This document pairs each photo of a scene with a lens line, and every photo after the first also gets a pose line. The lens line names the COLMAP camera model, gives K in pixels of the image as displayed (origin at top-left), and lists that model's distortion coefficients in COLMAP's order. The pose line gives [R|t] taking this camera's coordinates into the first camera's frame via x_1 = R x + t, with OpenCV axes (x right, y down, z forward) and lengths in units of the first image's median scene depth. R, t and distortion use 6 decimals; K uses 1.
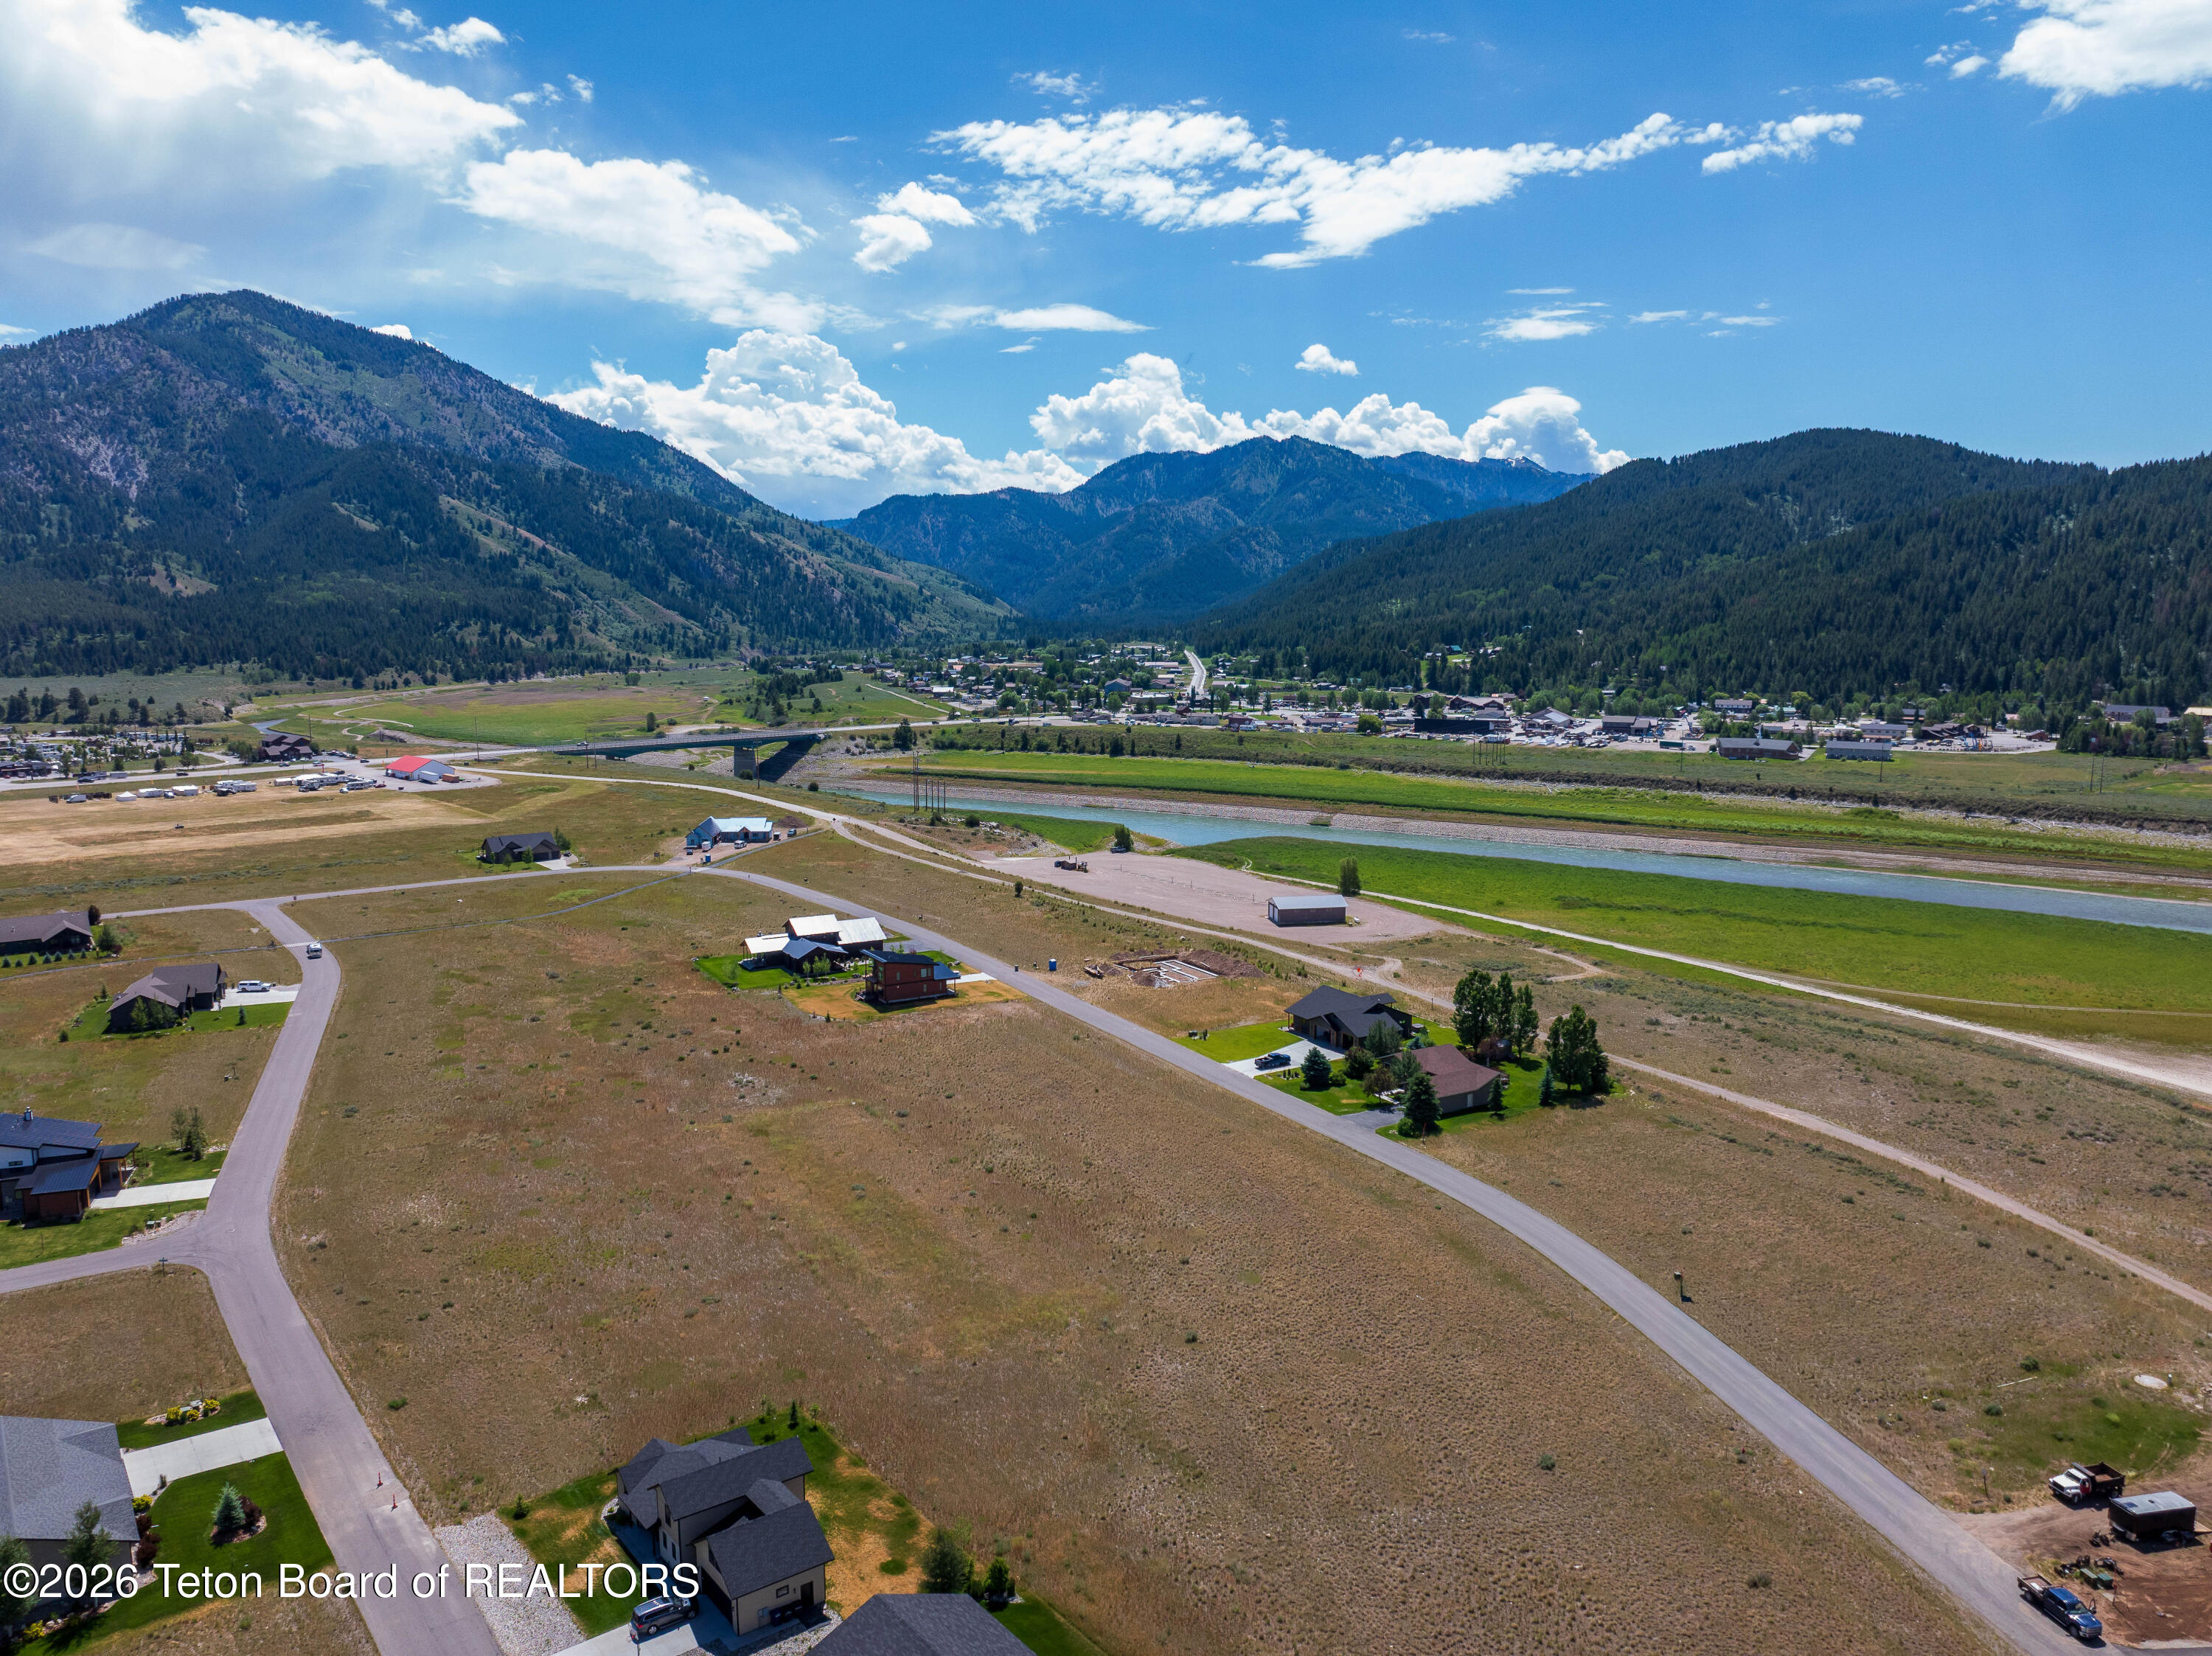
lens RADIAL K [[1559.5, 0, 1123.0], [0, 1559.5, 834.8], [0, 0, 1]] dist [-0.046070, 0.014249]
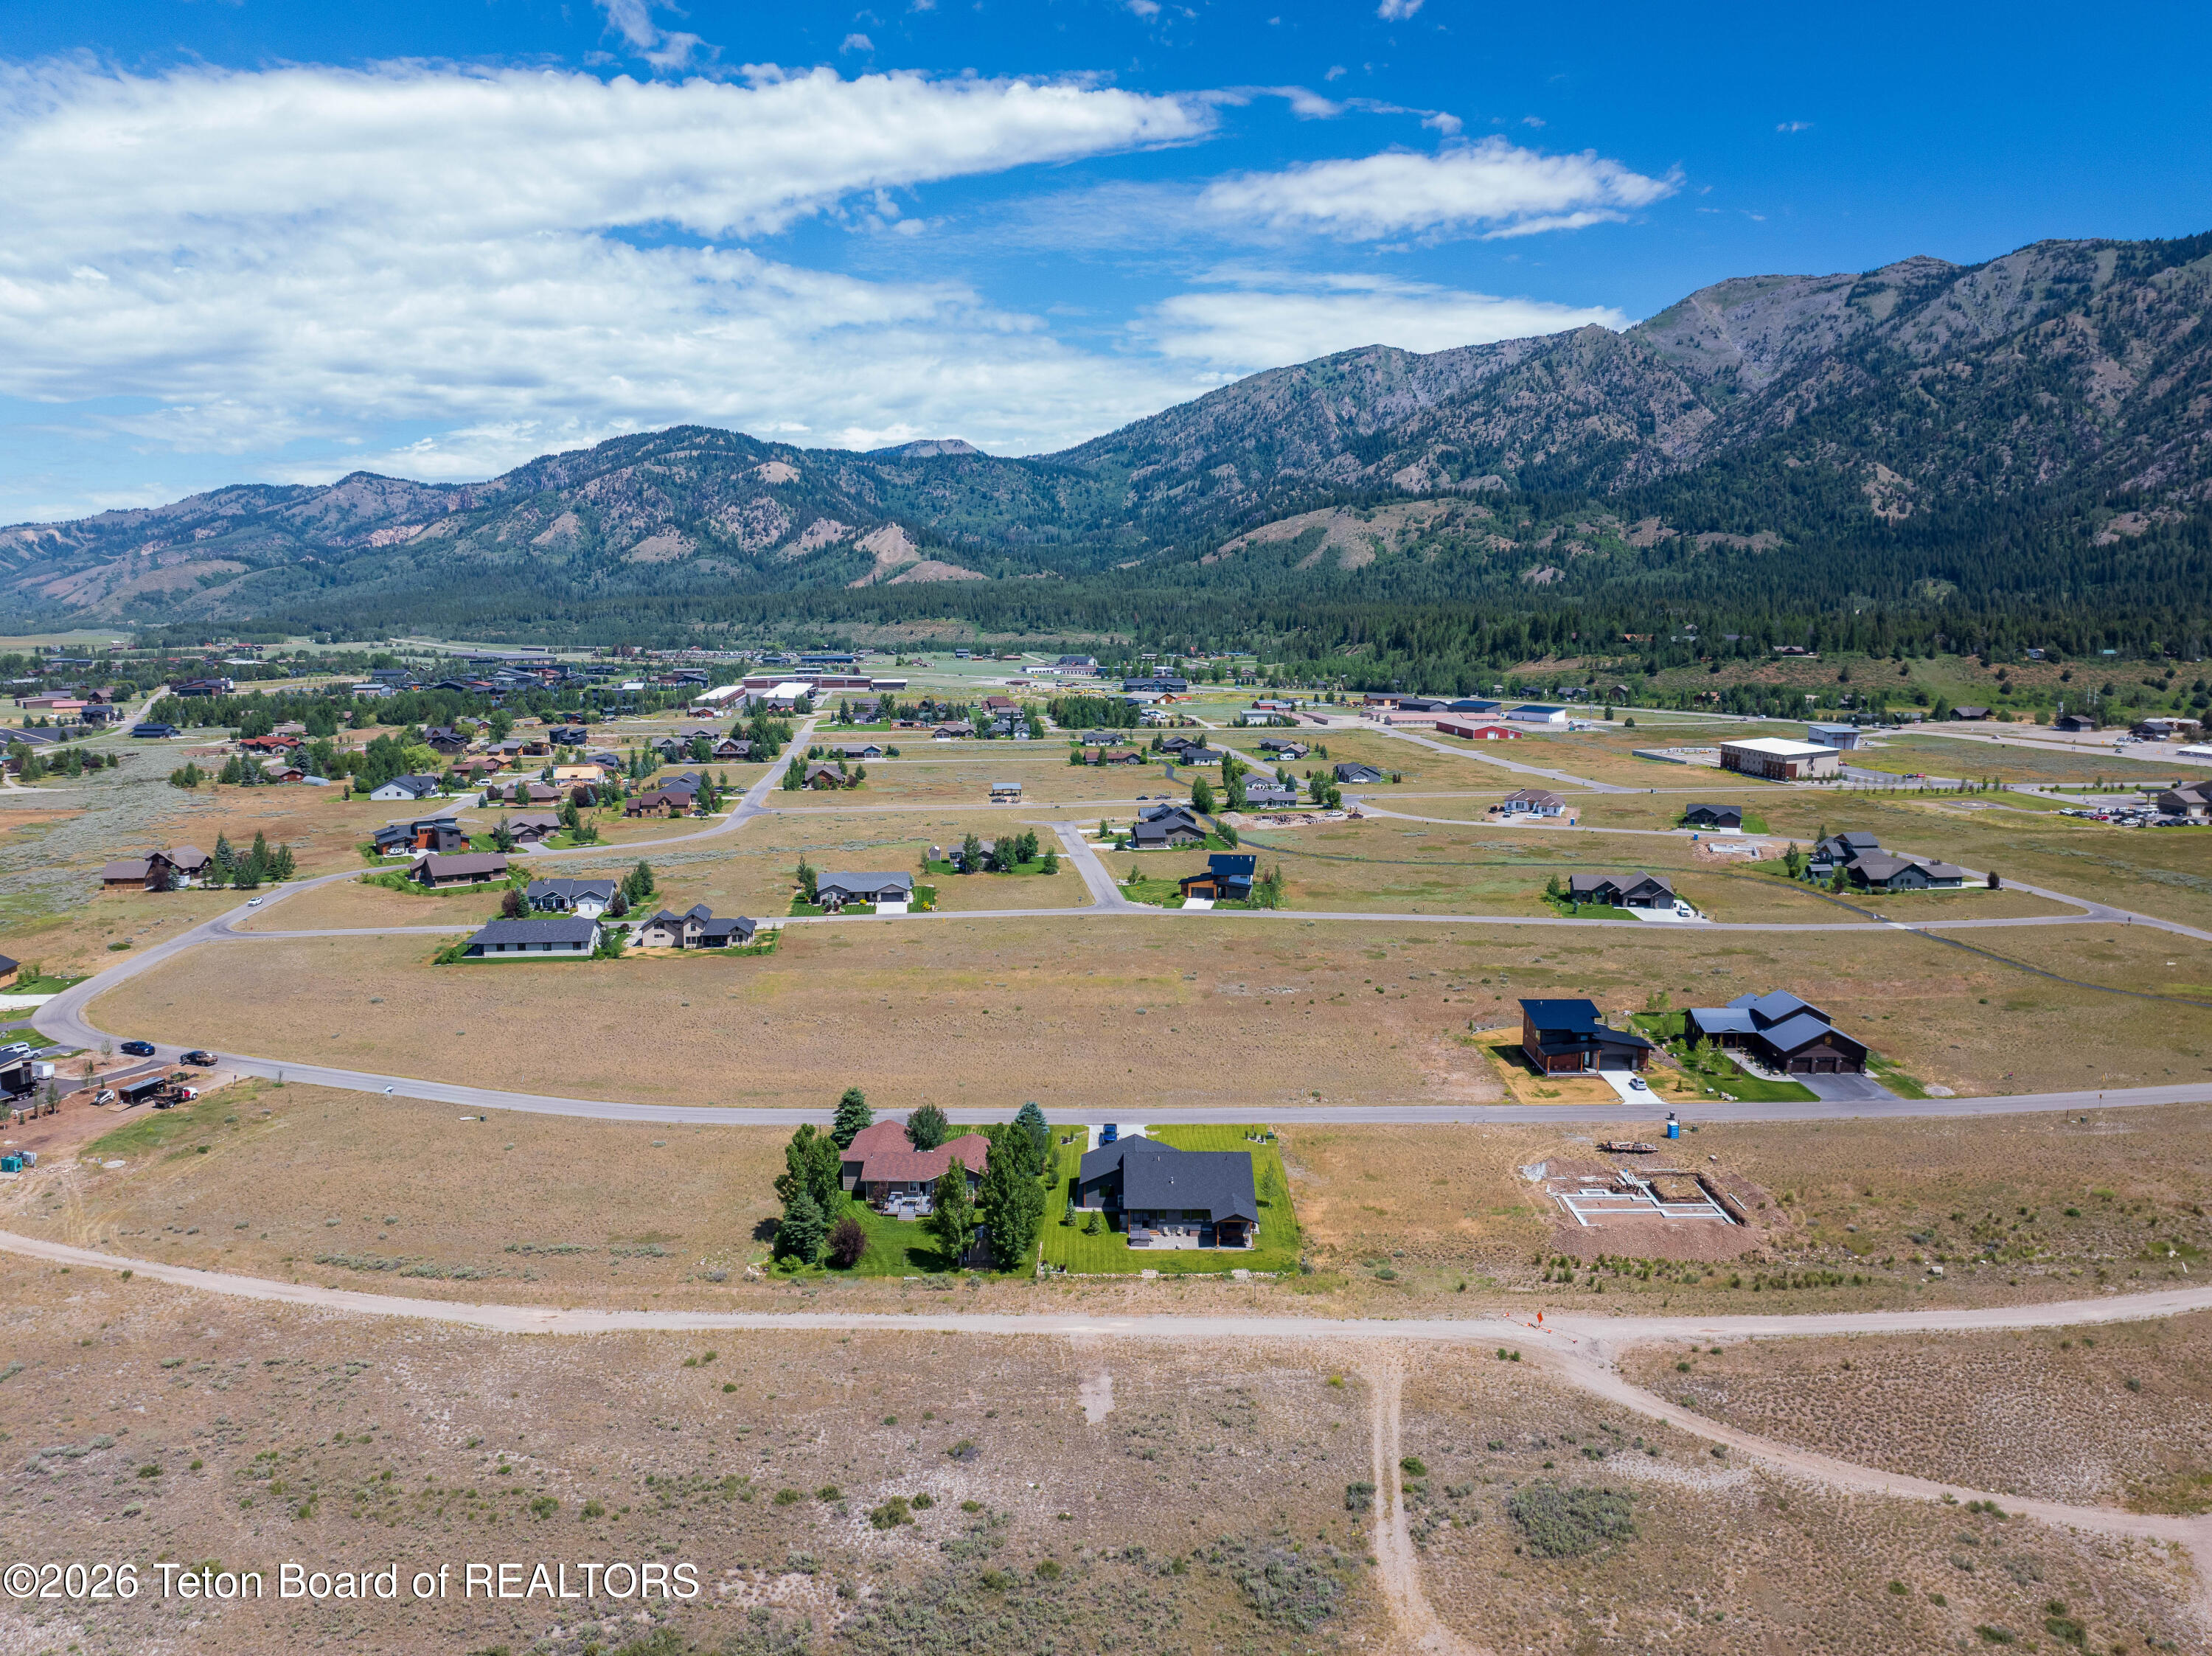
lens RADIAL K [[1559.5, 0, 1118.9], [0, 1559.5, 831.9], [0, 0, 1]] dist [-0.046070, 0.014249]
pose [[-0.512134, 0.121319, -0.850295, 0.239506], [-0.128431, 0.968027, 0.215472, -0.058189], [0.849249, 0.219555, -0.480178, 0.420803]]
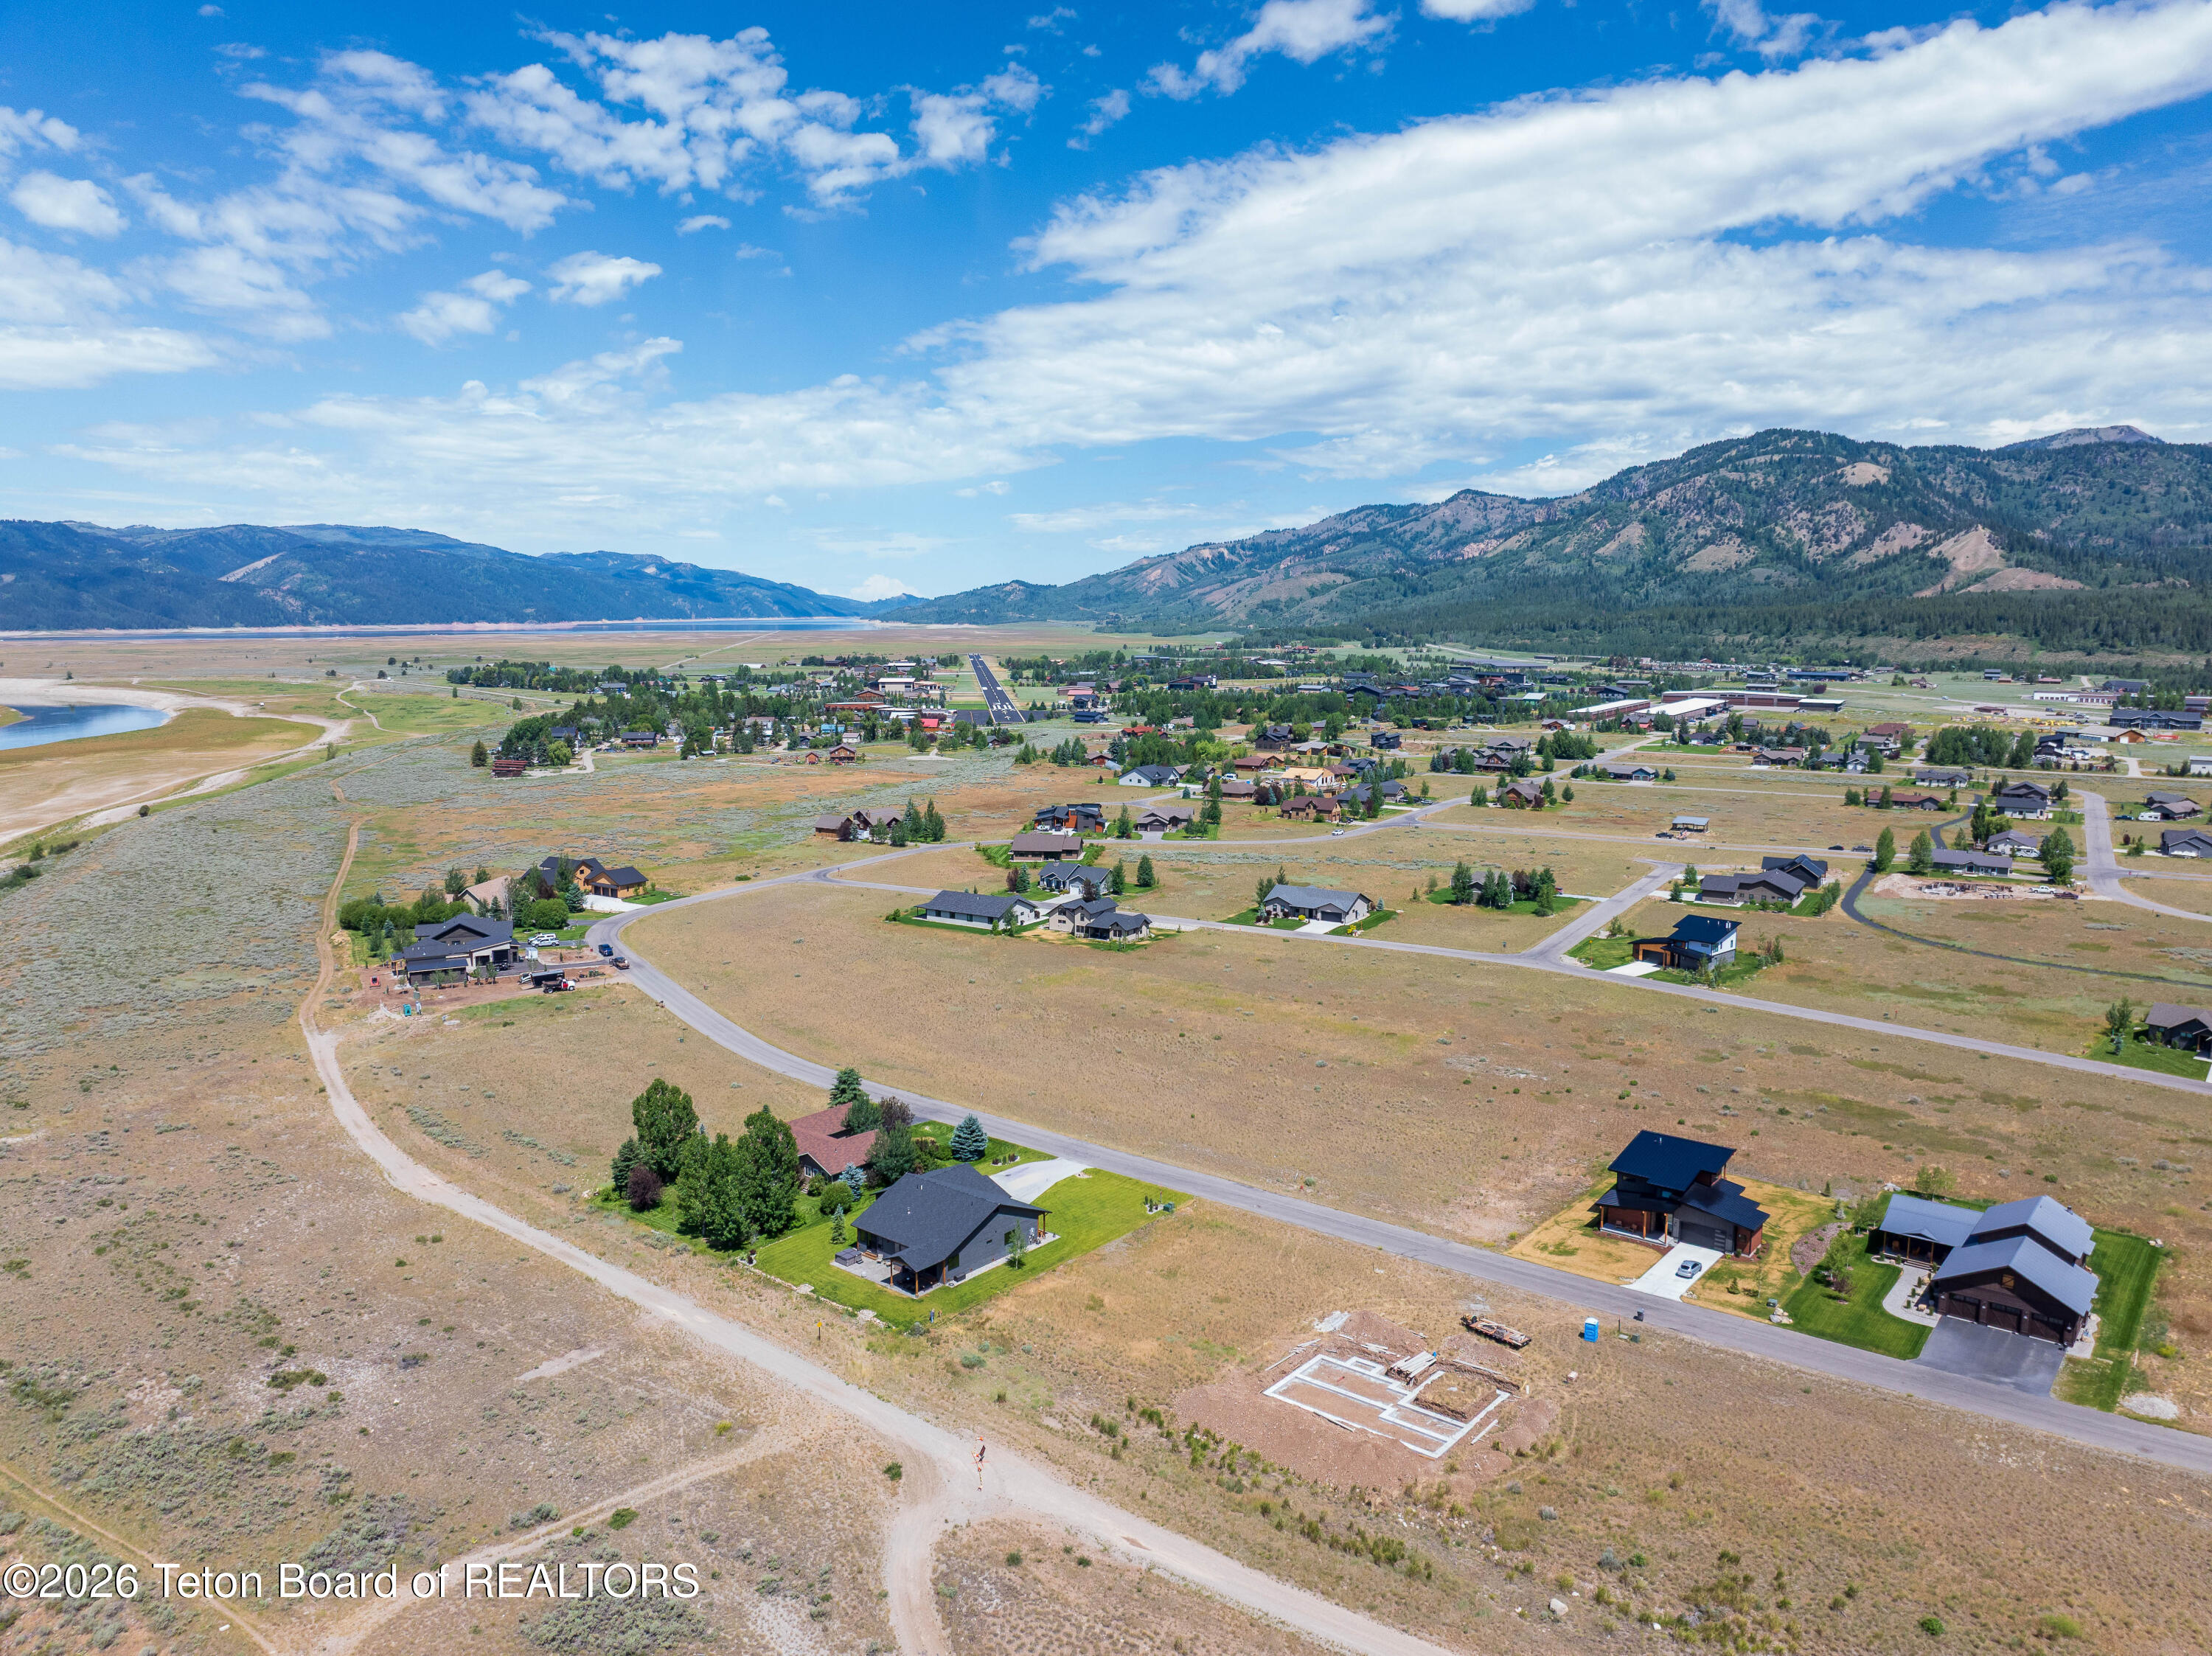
lens RADIAL K [[1559.5, 0, 1117.1], [0, 1559.5, 845.0], [0, 0, 1]] dist [-0.046070, 0.014249]
pose [[-0.940351, 0.046373, -0.337031, 0.097567], [-0.053698, 0.958016, 0.281640, -0.073711], [0.335942, 0.282938, -0.898381, 0.519276]]
